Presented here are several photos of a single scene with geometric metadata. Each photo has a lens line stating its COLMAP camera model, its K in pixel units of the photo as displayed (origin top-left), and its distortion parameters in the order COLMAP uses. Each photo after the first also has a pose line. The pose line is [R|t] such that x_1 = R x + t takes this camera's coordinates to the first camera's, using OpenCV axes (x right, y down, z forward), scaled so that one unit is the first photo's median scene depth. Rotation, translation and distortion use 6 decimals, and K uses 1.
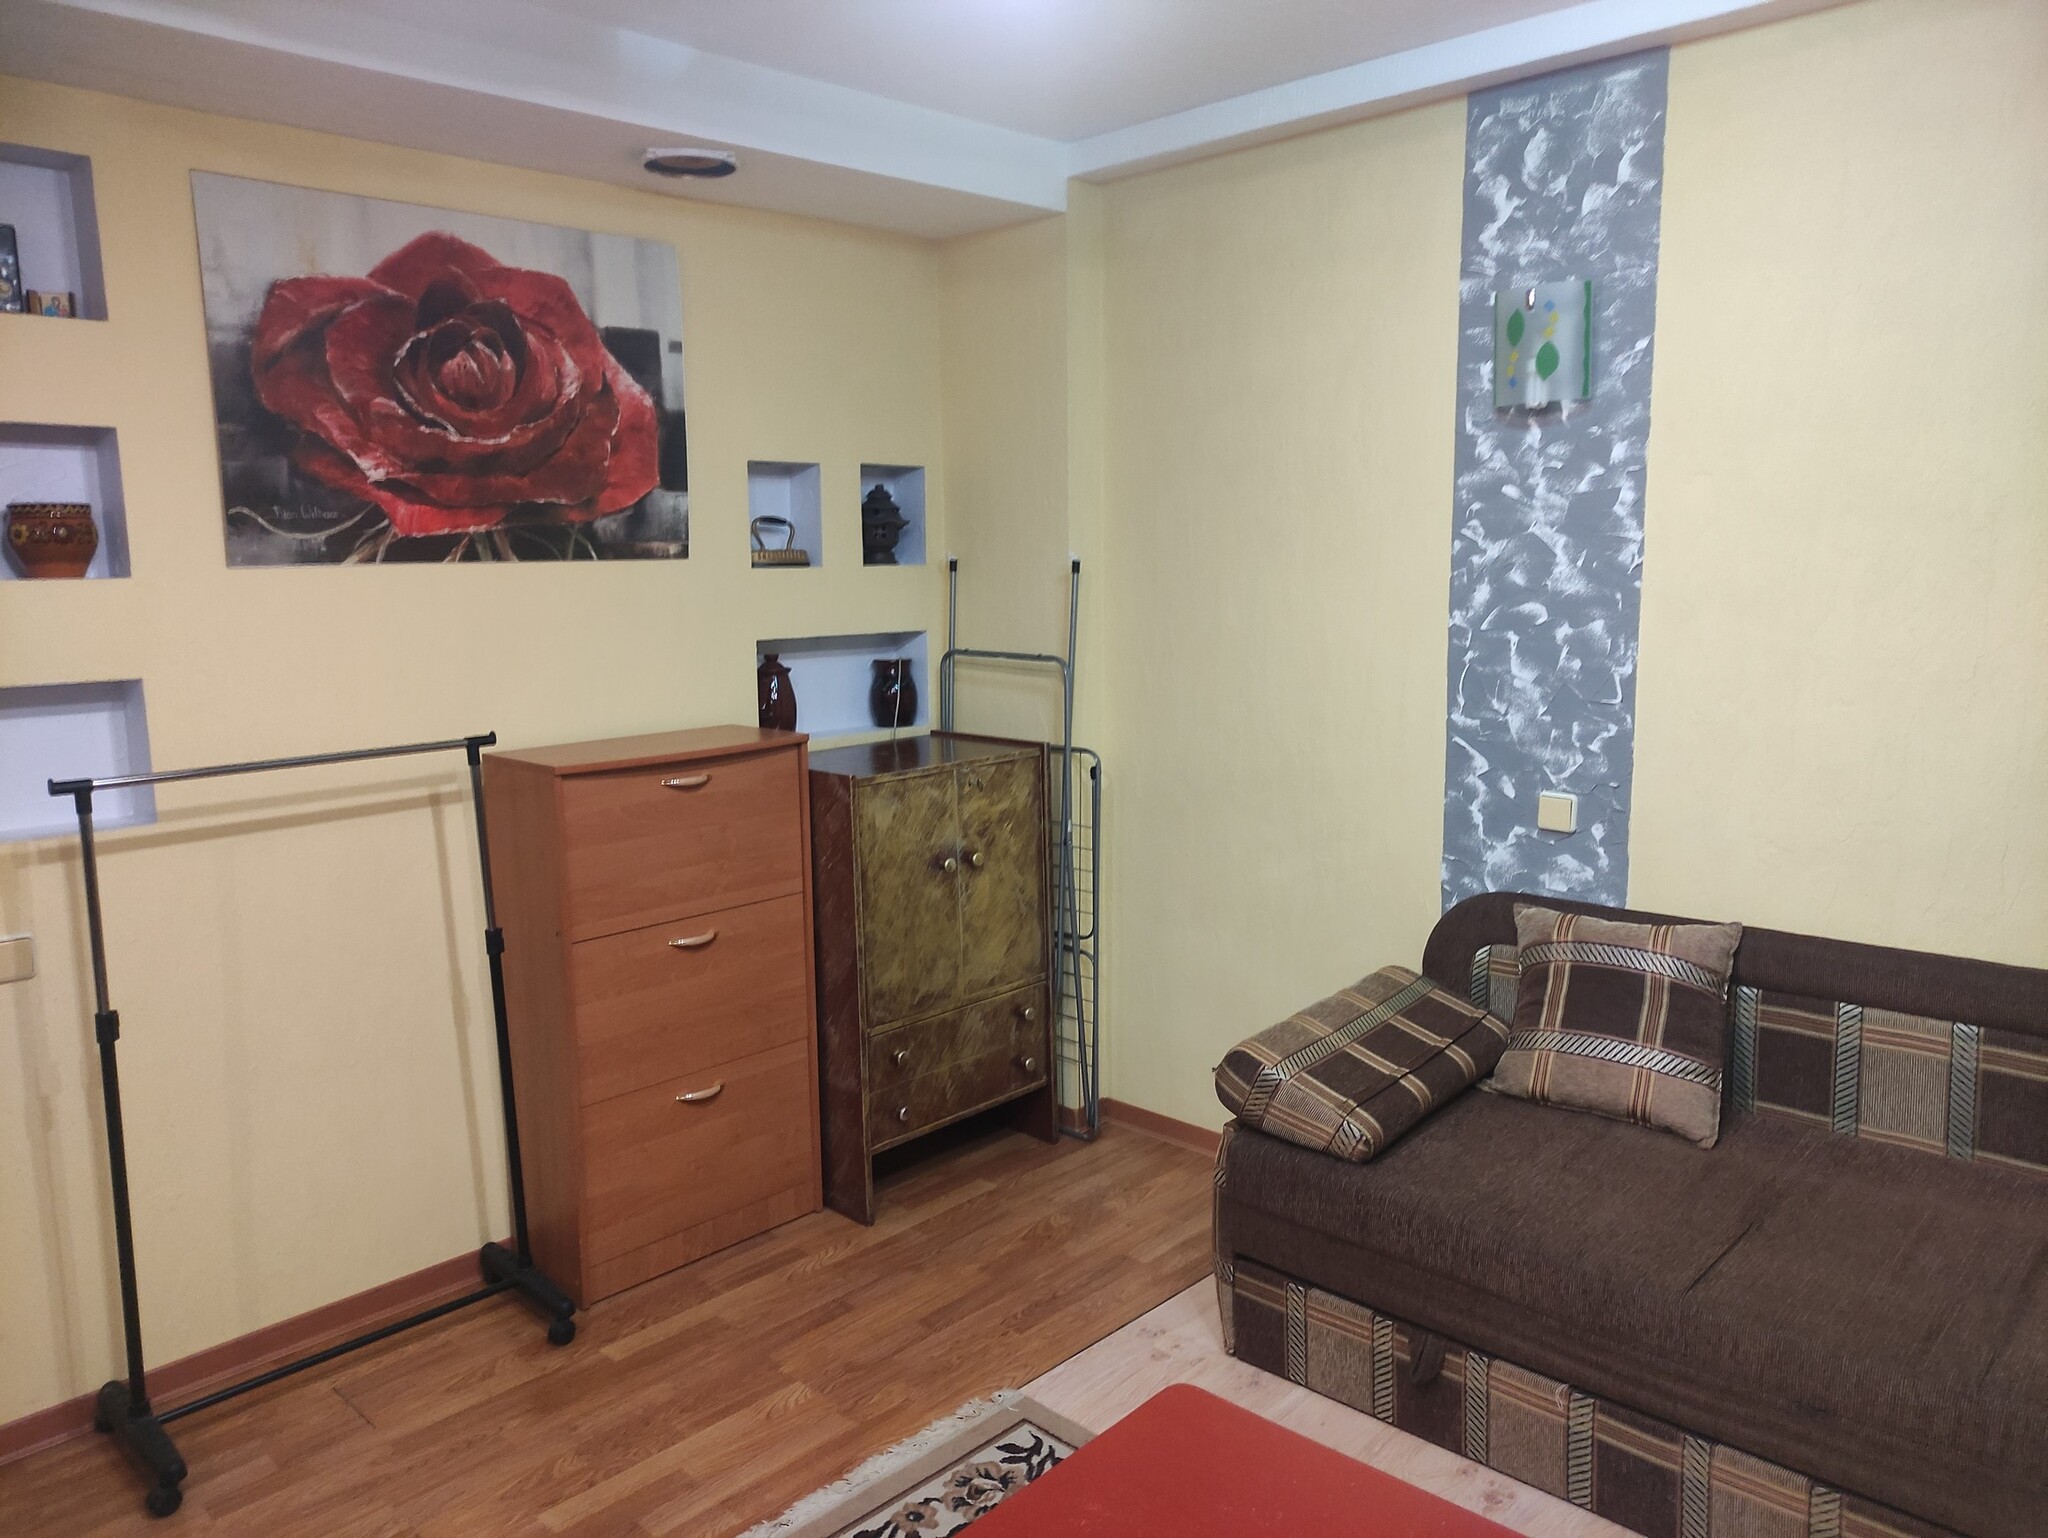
lens RADIAL K [[1492.2, 0, 1023.9], [0, 1492.2, 758.9], [0, 0, 1]] dist [0.046082, -0.031141]
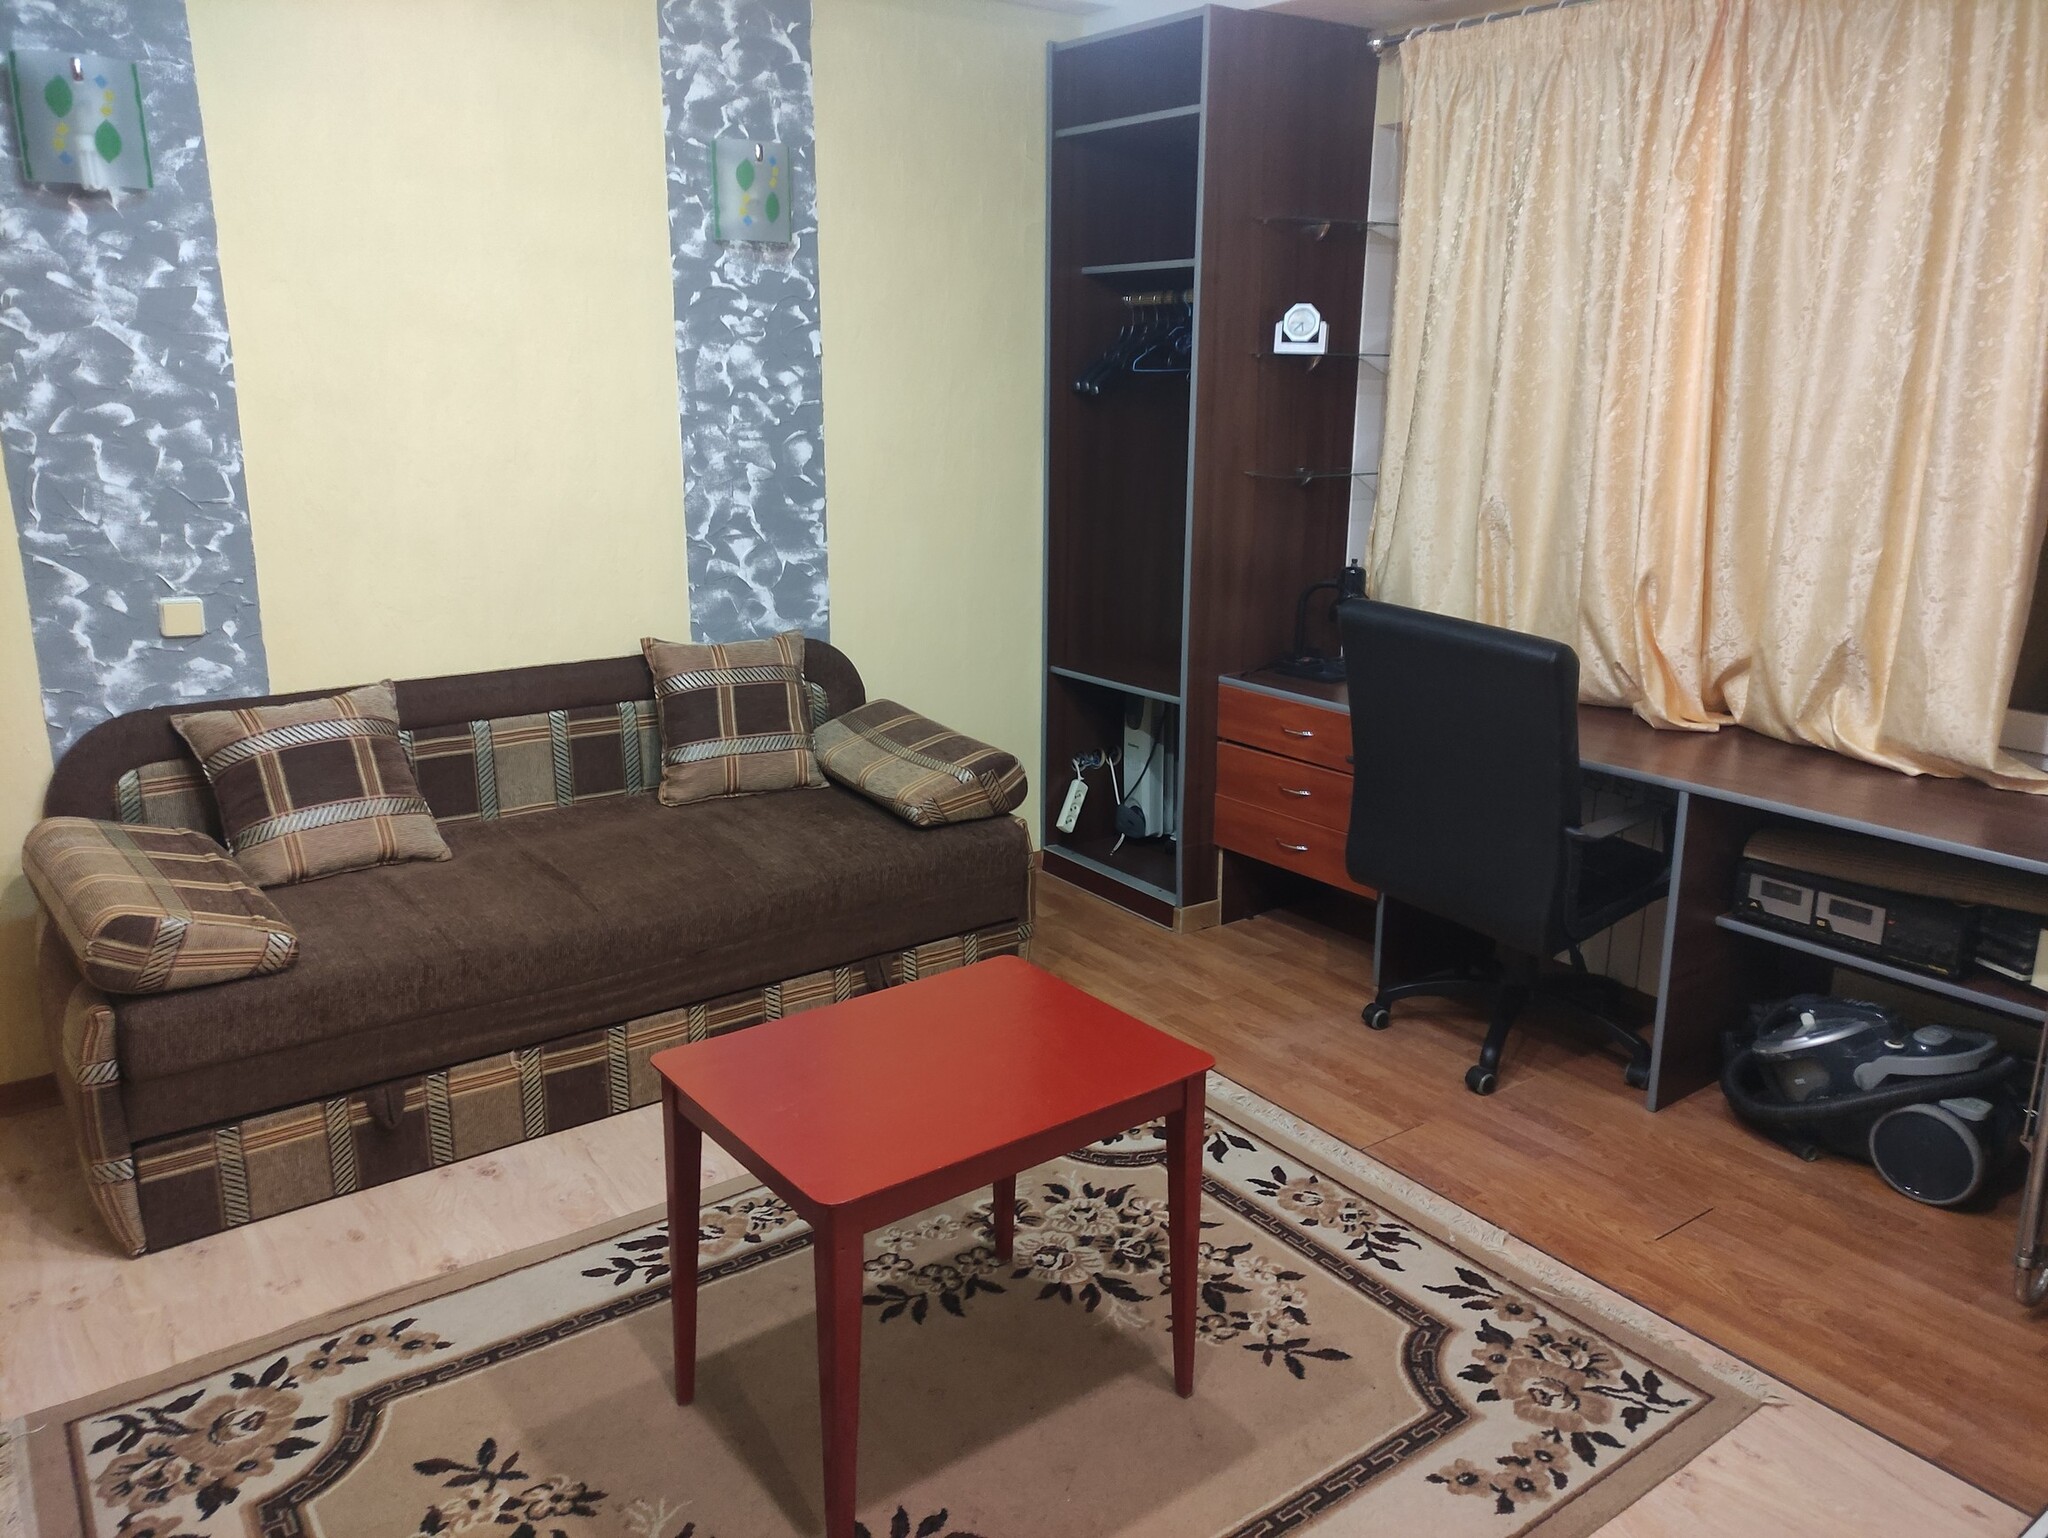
lens RADIAL K [[1492.2, 0, 1026.7], [0, 1492.2, 761.3], [0, 0, 1]] dist [0.046082, -0.031141]
pose [[0.155289, -0.229168, 0.960920, -0.555733], [0.119737, 0.969915, 0.211963, -0.017691], [-0.980586, 0.082143, 0.178057, 0.282266]]
